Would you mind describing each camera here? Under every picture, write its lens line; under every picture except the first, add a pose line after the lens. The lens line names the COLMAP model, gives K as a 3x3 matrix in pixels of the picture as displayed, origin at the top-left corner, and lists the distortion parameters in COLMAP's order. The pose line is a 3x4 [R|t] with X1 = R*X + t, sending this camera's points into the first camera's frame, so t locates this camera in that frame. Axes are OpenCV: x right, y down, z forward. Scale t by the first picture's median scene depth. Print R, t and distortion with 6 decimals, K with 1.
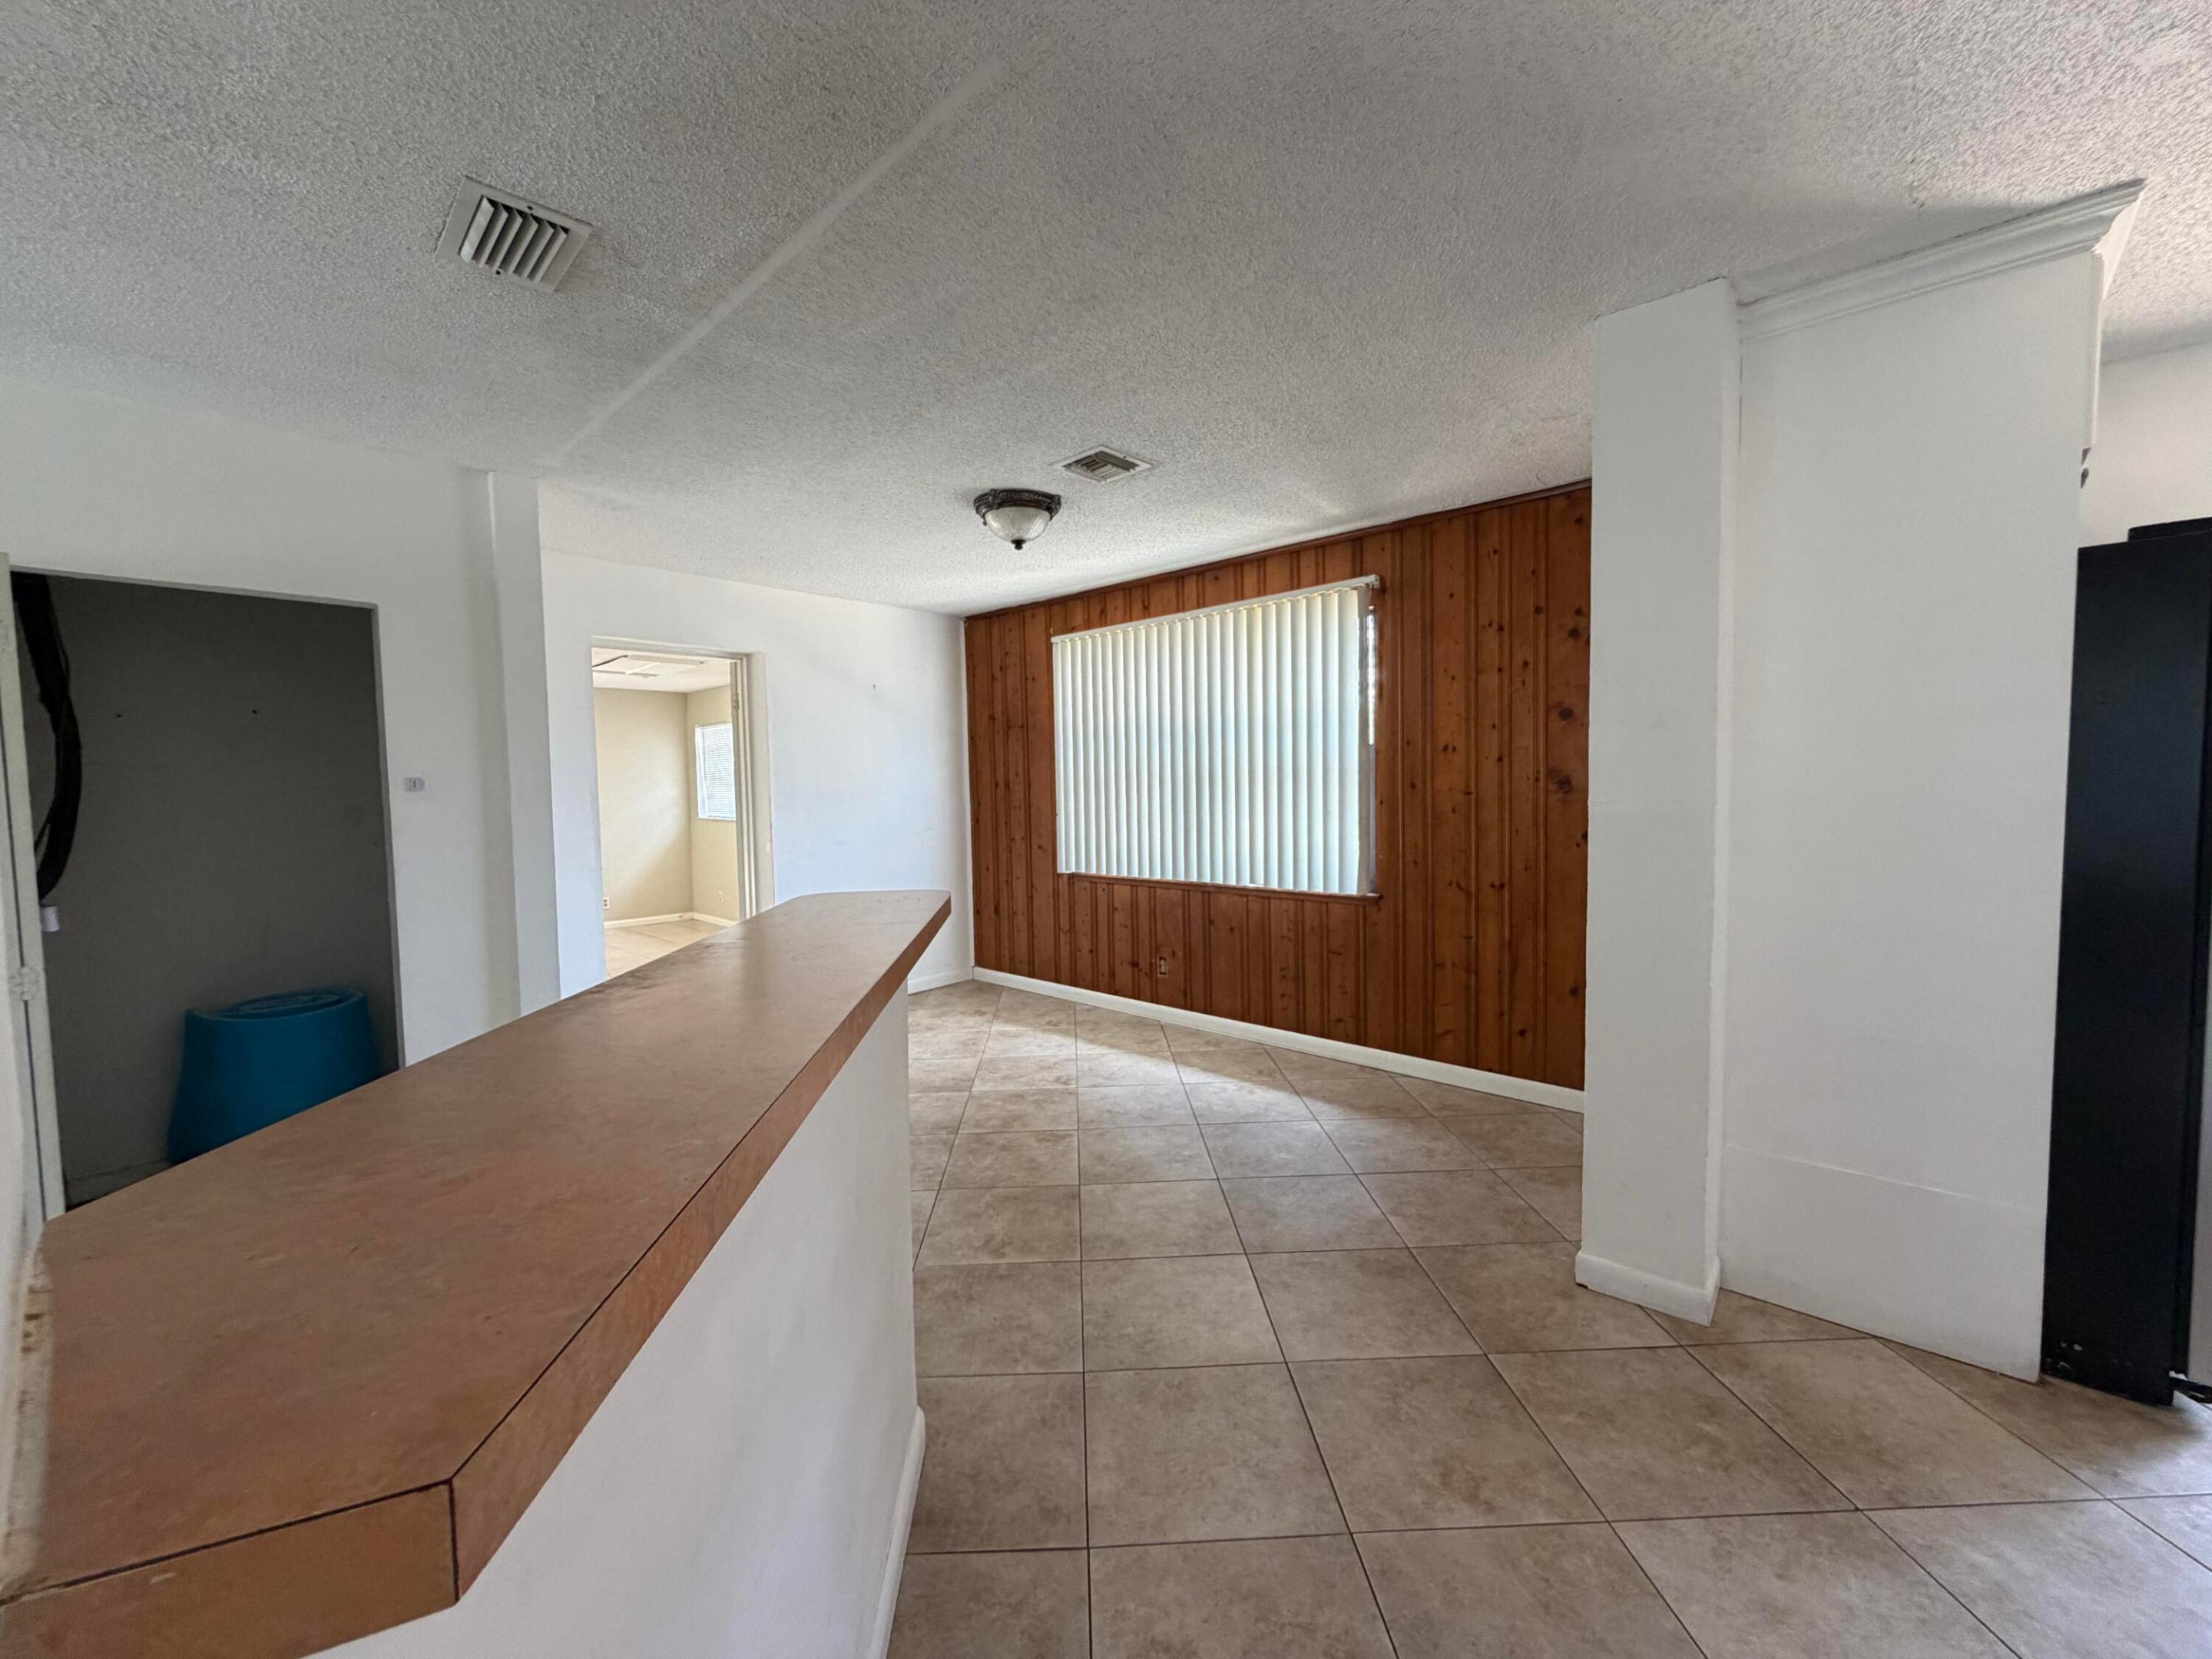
lens RADIAL K [[880.4, 0, 1103.5], [0, 880.4, 826.1], [0, 0, 1]] dist [-0.001625, -0.000124]
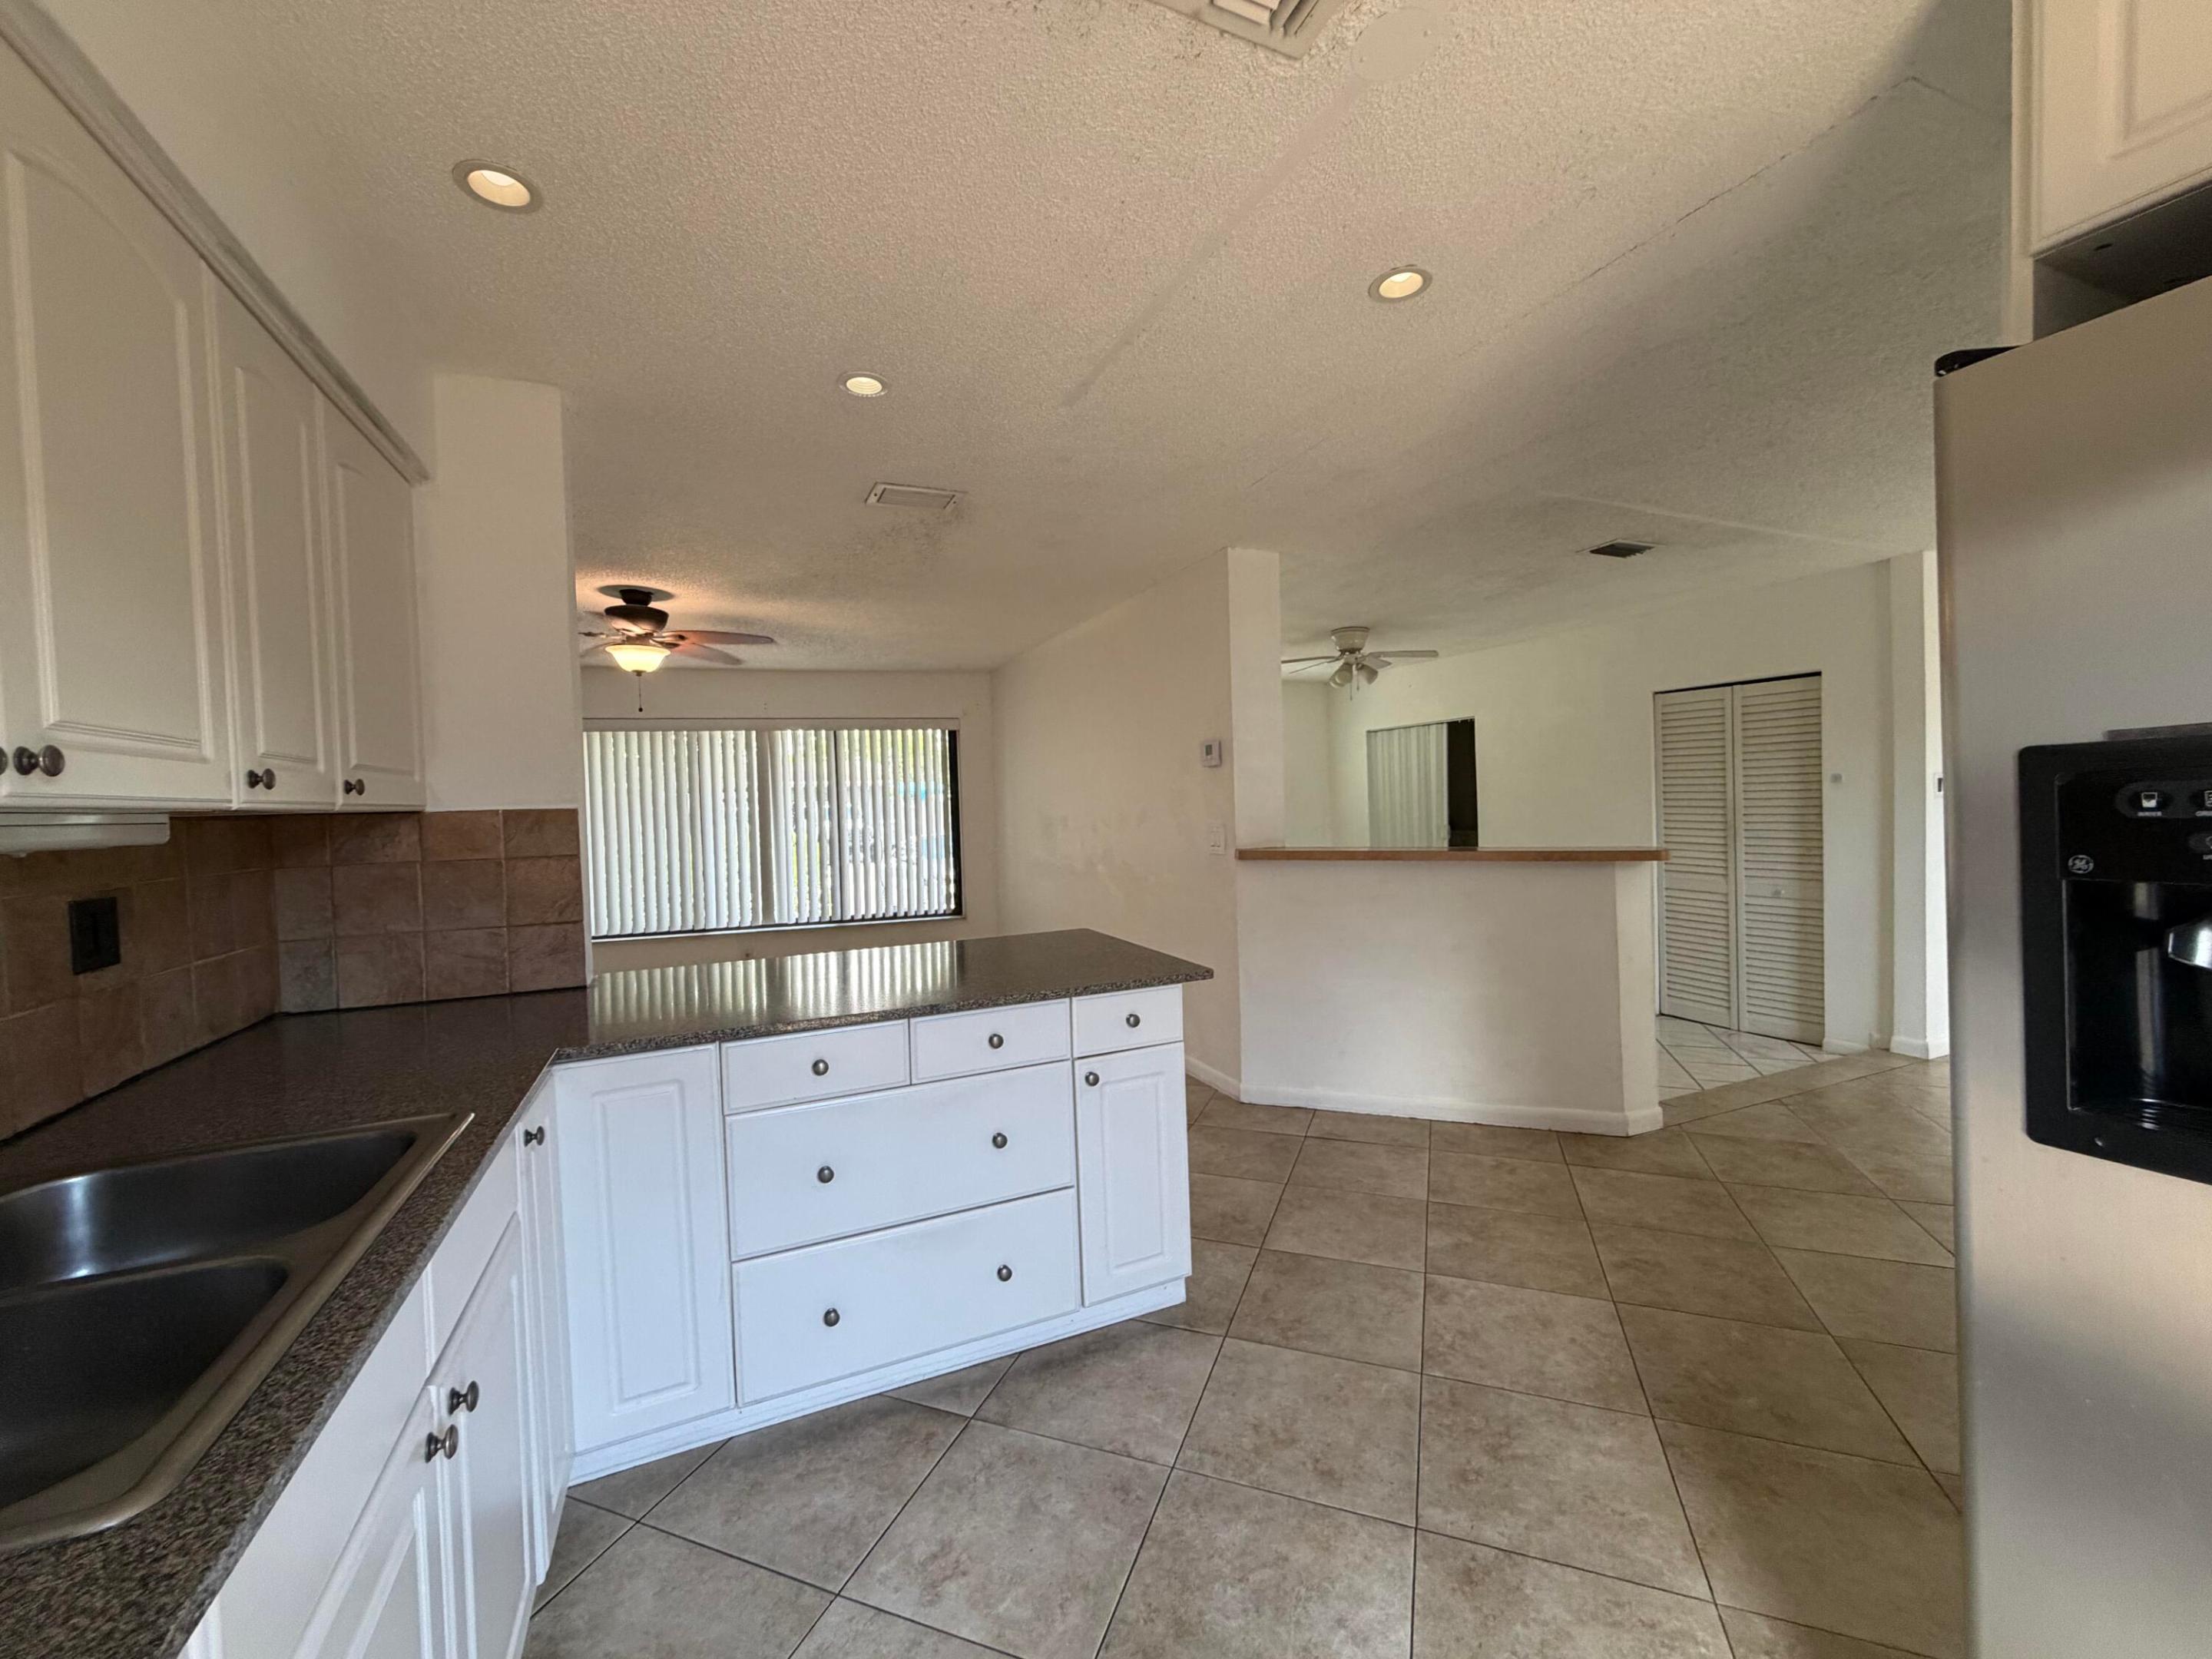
lens RADIAL K [[880.4, 0, 1097.0], [0, 880.4, 829.1], [0, 0, 1]] dist [-0.001625, -0.000124]
pose [[-0.397310, 0.056421, -0.915948, 0.887936], [-0.010649, 0.997758, 0.066079, -0.035014], [0.917622, 0.036008, -0.395819, 0.303161]]
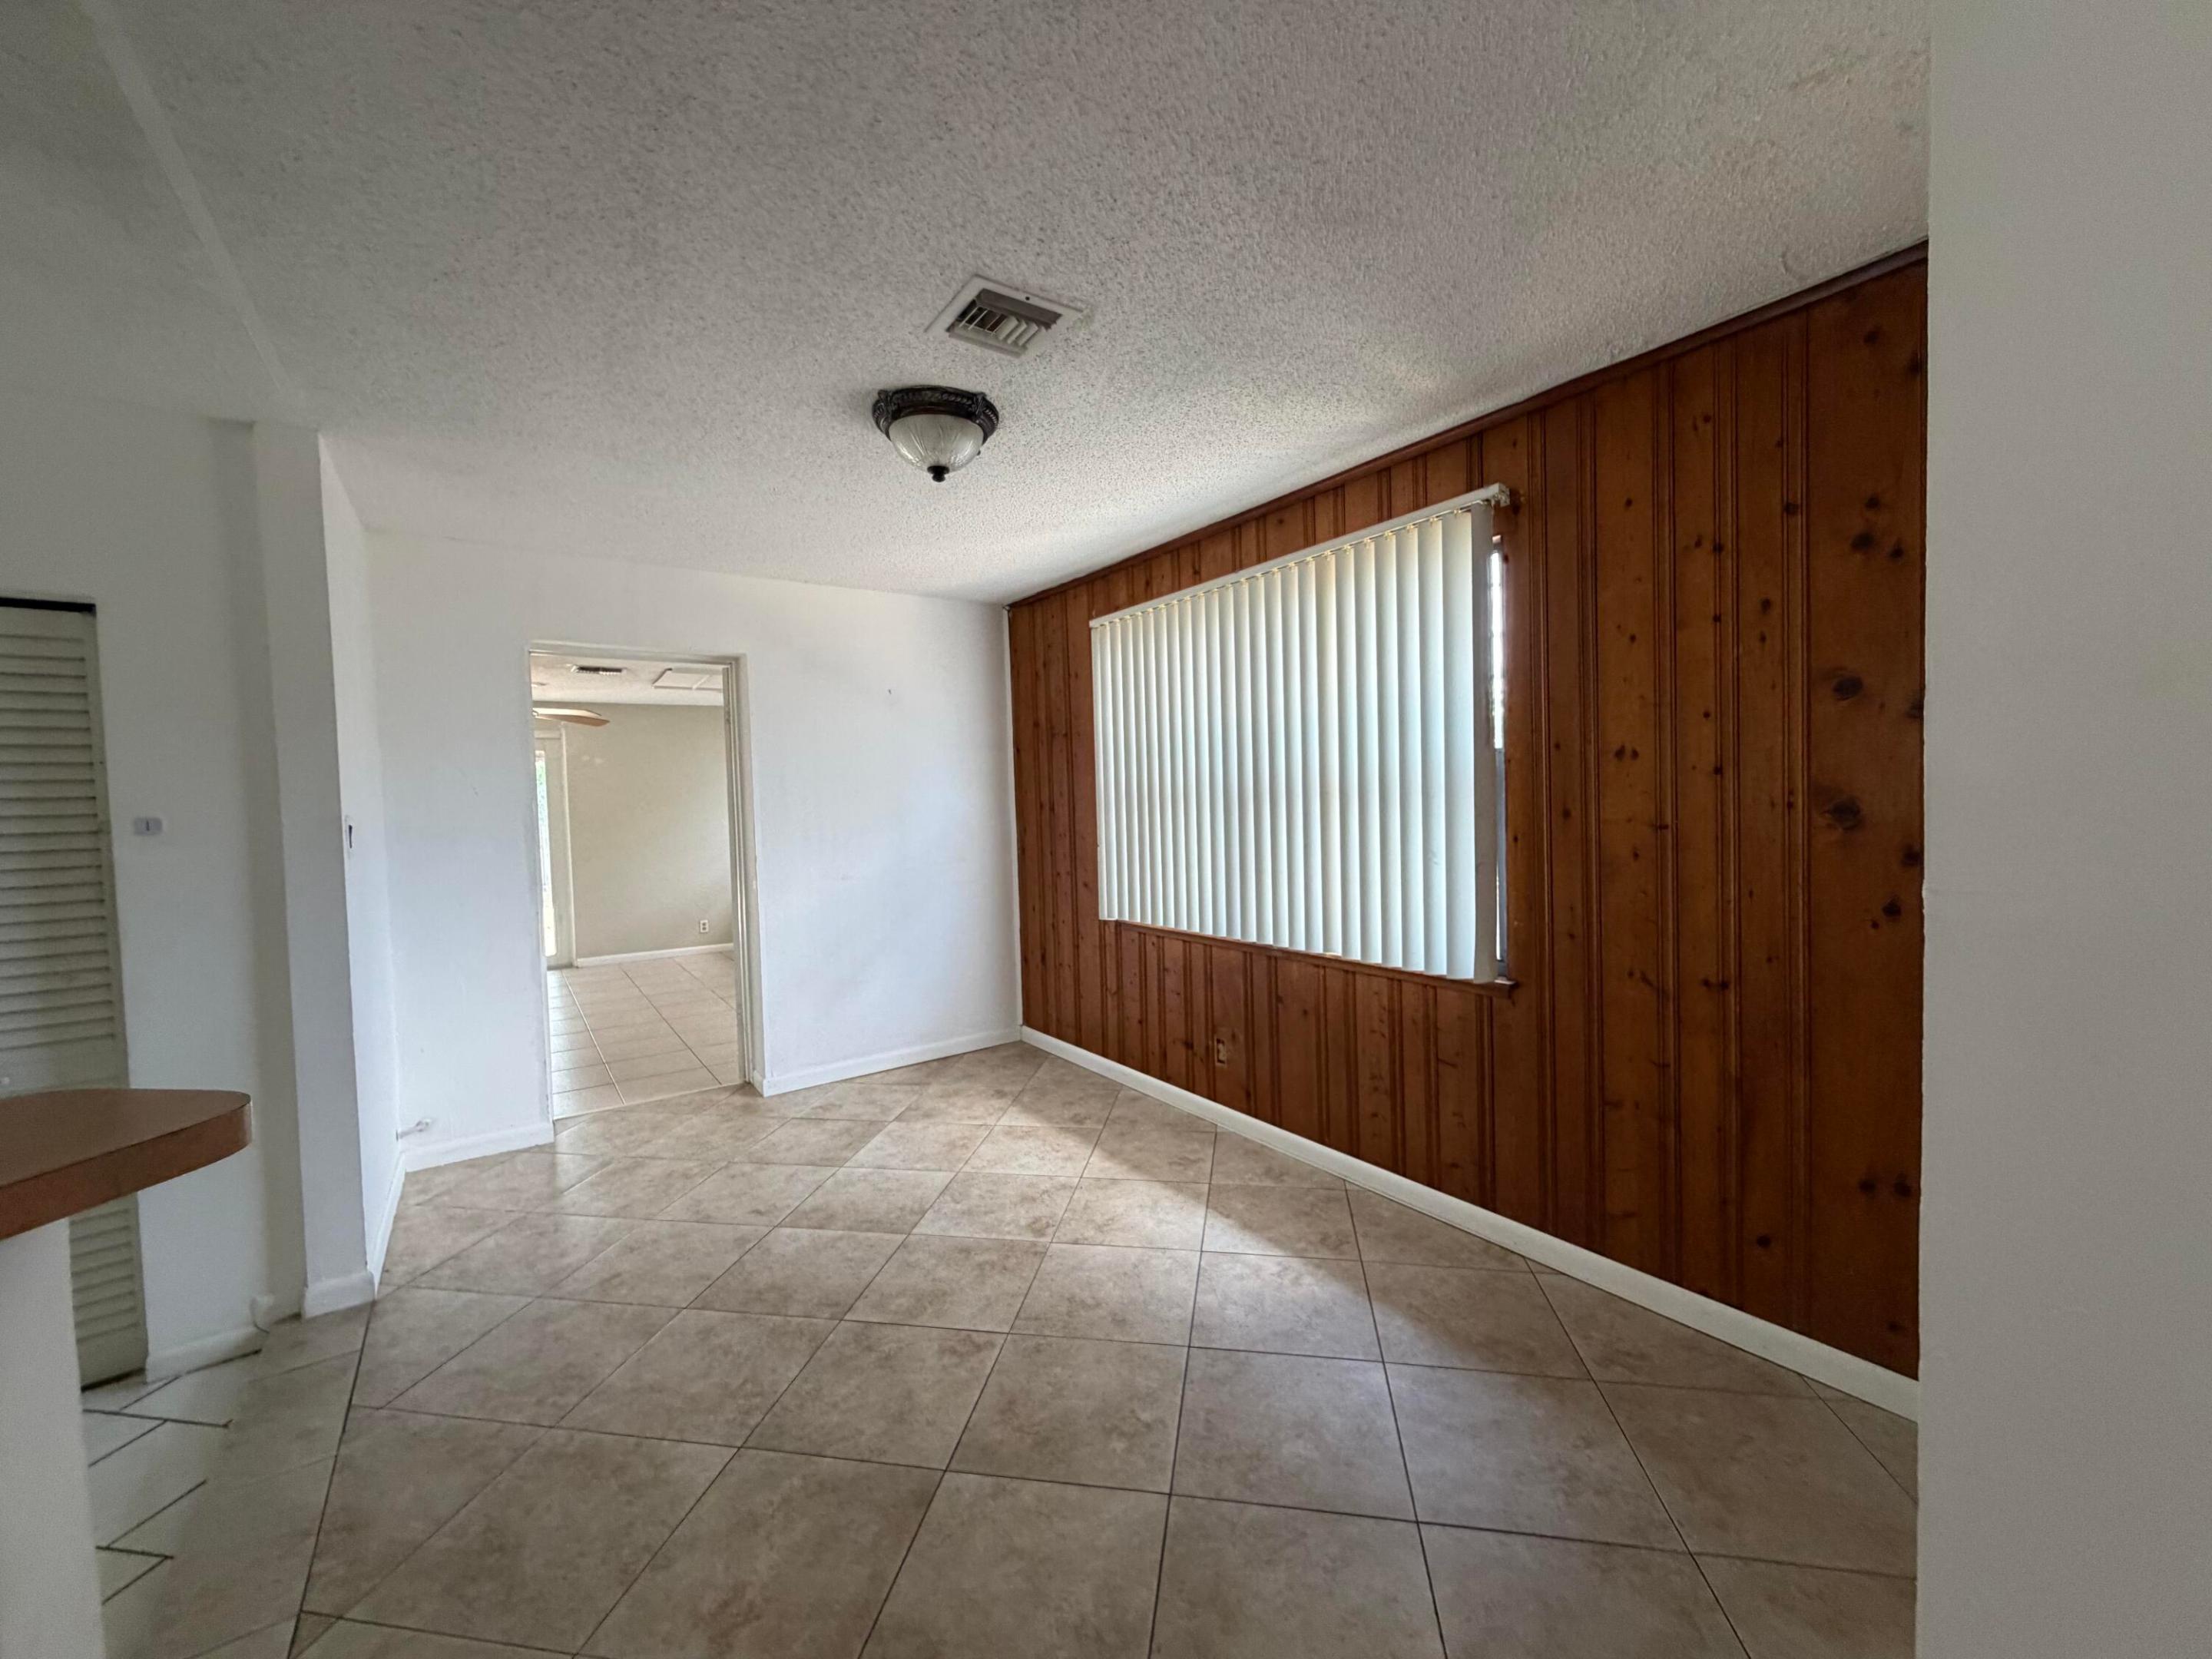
lens RADIAL K [[880.4, 0, 1102.3], [0, 880.4, 827.7], [0, 0, 1]] dist [-0.001625, -0.000124]
pose [[0.977115, -0.001821, -0.212706, 0.158217], [-0.000100, 0.999959, -0.009018, -0.029122], [0.212714, 0.008833, 0.977075, 0.308666]]
